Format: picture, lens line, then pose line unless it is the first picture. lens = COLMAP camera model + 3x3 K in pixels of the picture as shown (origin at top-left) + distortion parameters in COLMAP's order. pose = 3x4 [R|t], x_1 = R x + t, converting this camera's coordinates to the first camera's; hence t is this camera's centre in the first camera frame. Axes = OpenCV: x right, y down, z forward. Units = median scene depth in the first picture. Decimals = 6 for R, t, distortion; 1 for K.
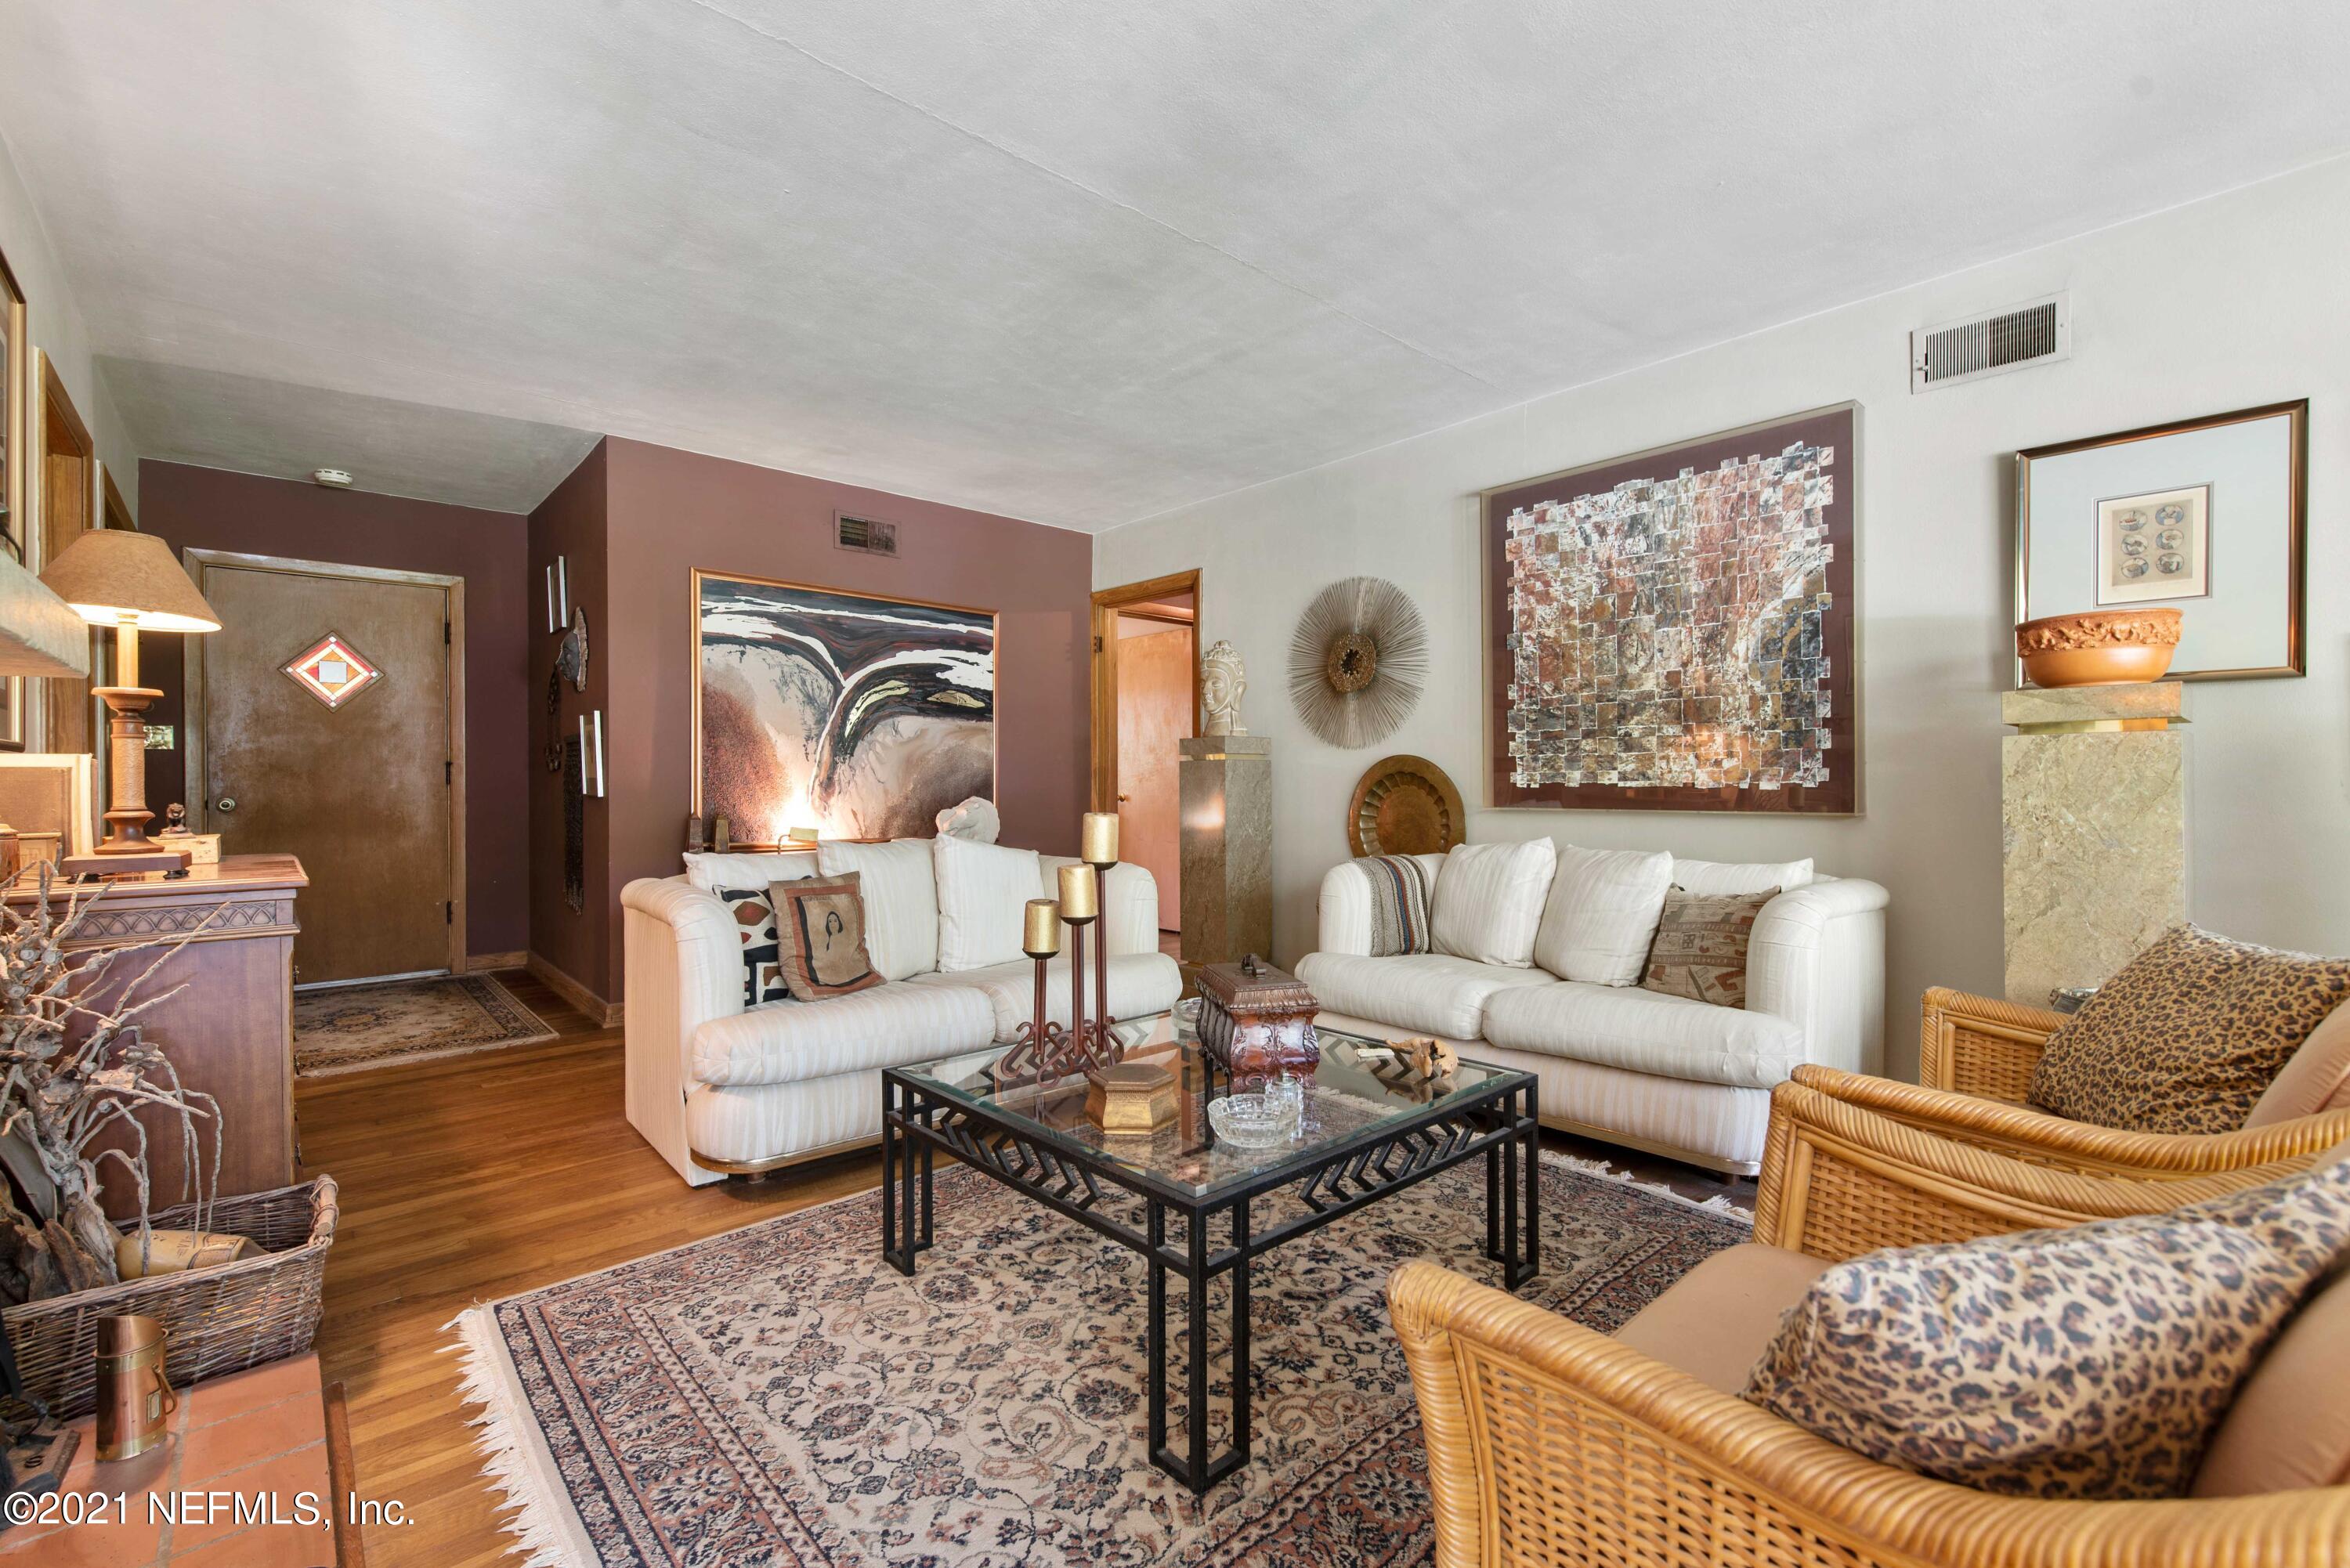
lens RADIAL K [[1020.6, 0, 1169.1], [0, 1020.6, 780.1], [0, 0, 1]] dist [-0.000809, 0.000969]
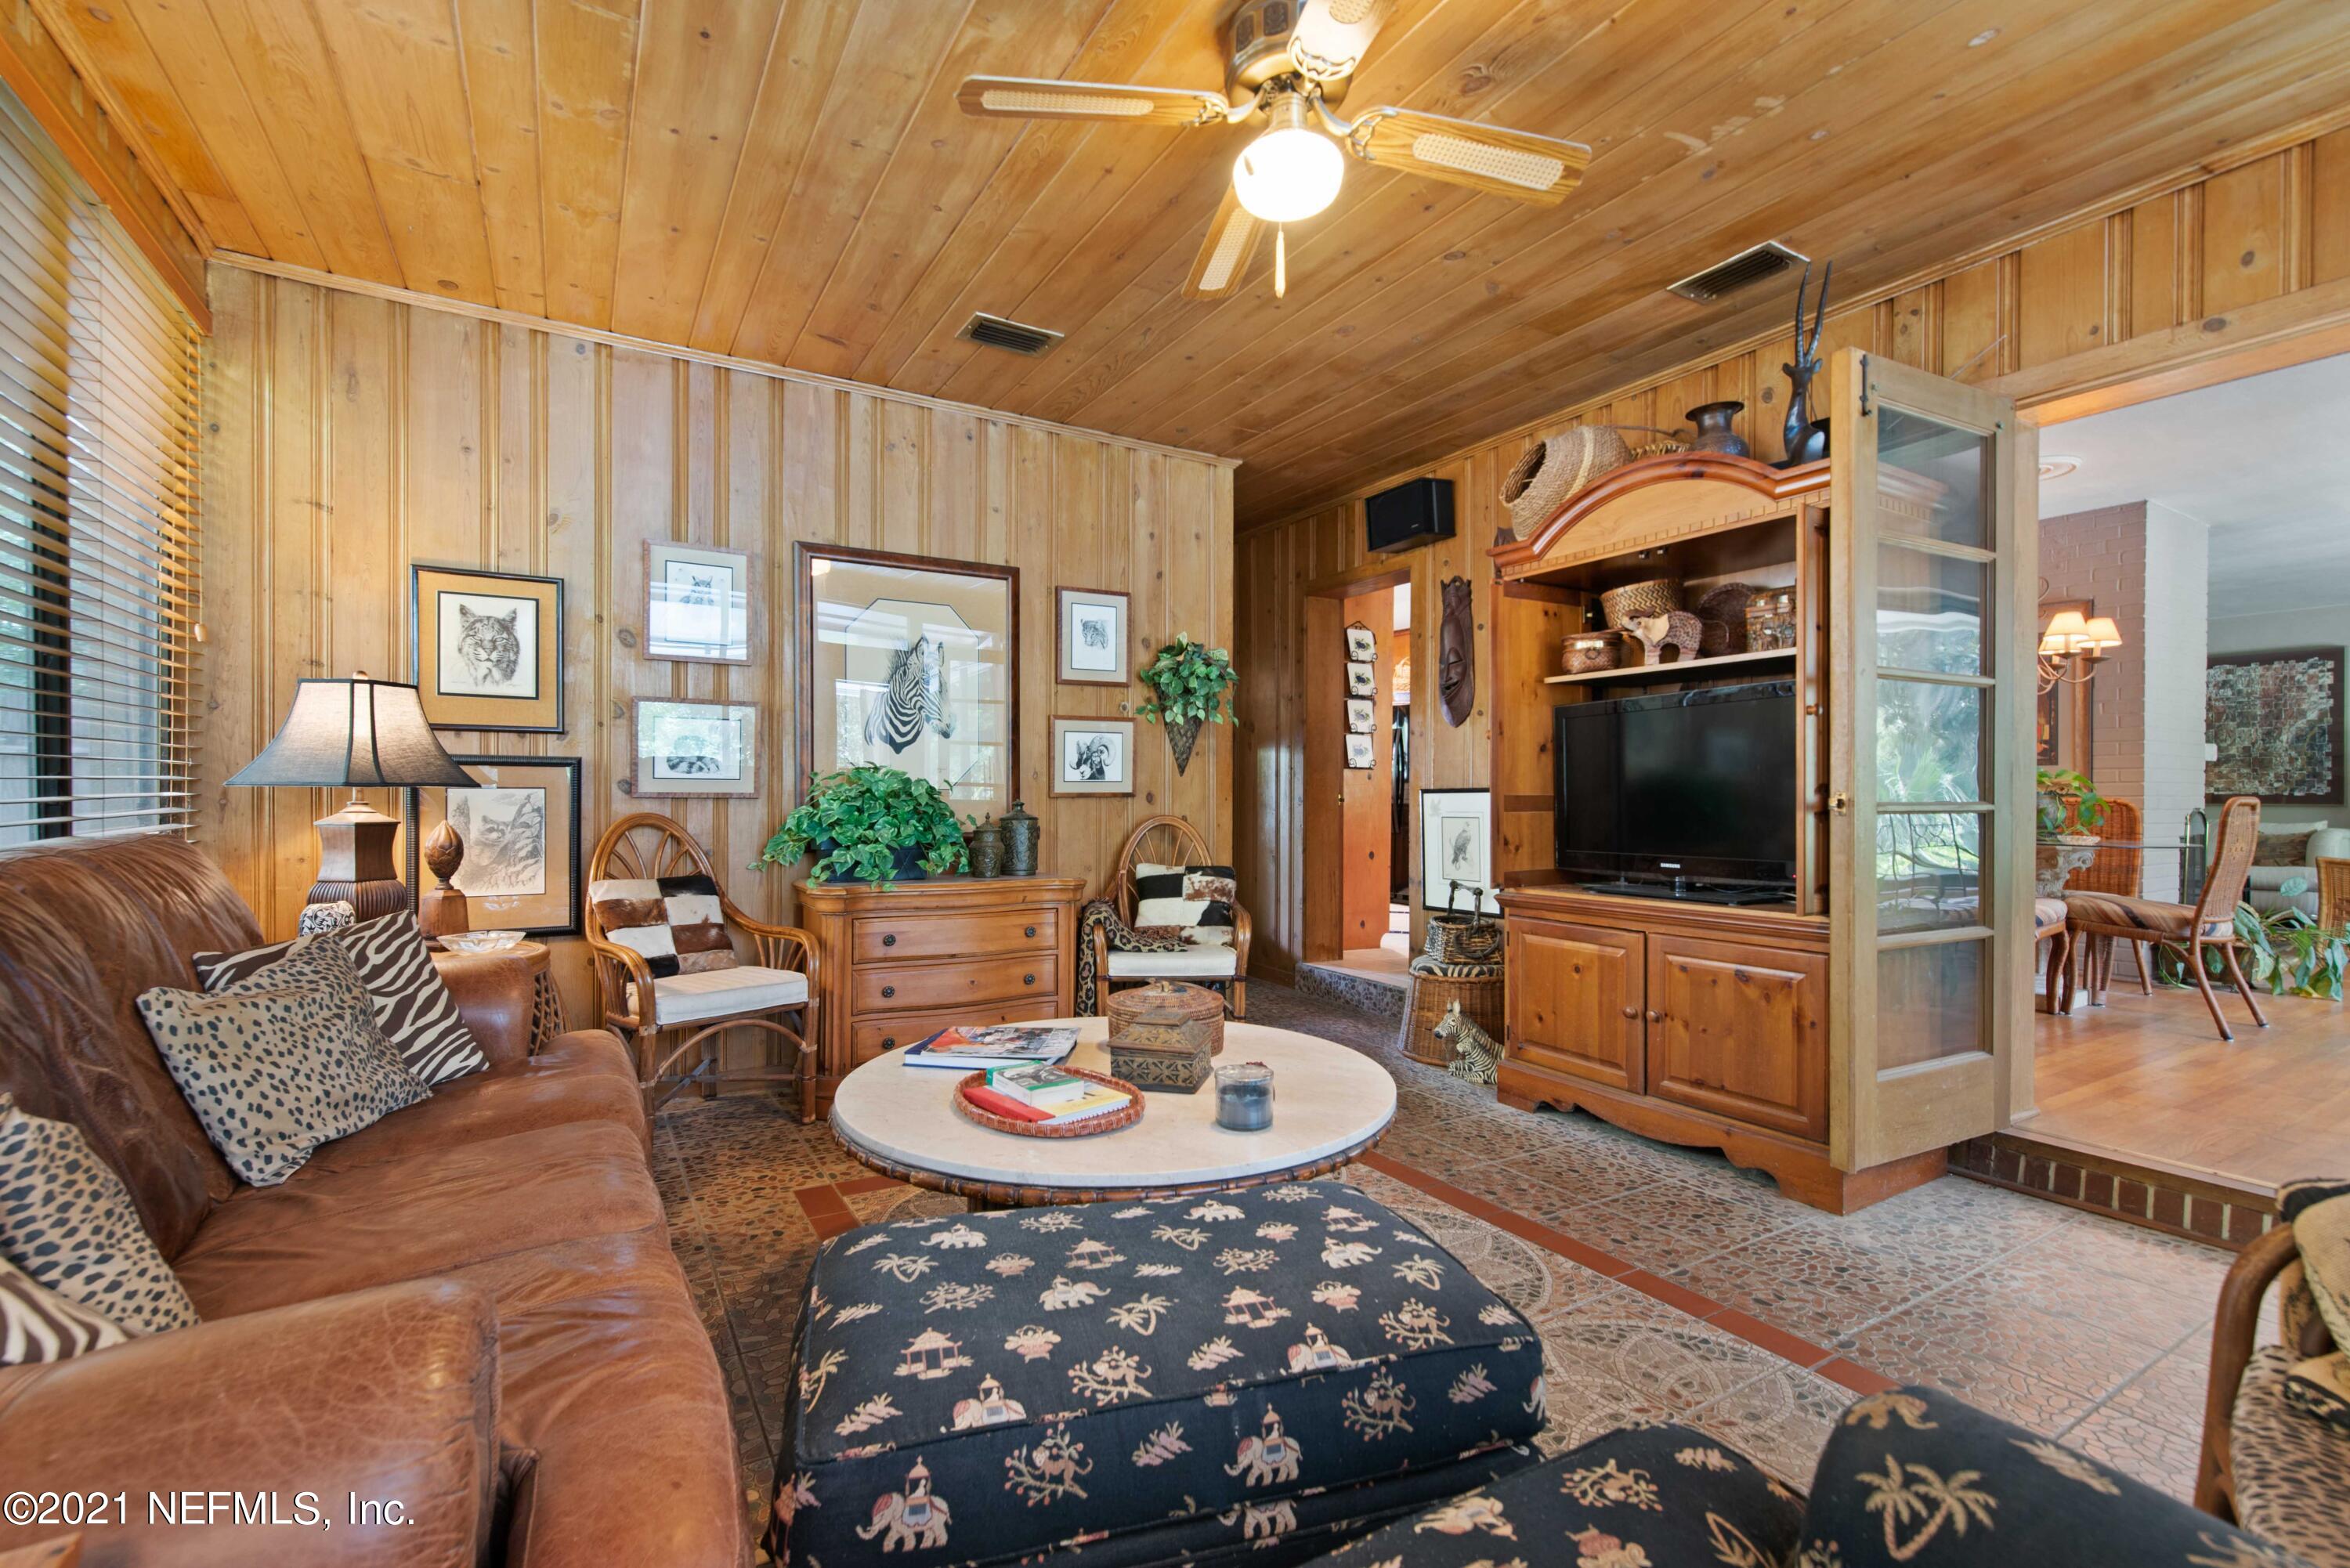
lens RADIAL K [[1020.6, 0, 1175.6], [0, 1020.6, 790.7], [0, 0, 1]] dist [-0.000809, 0.000969]
pose [[0.981335, 0.004058, -0.192261, -1.619816], [-0.004391, 0.999990, -0.001305, 0.012823], [0.192254, 0.002125, 0.981343, -1.966485]]
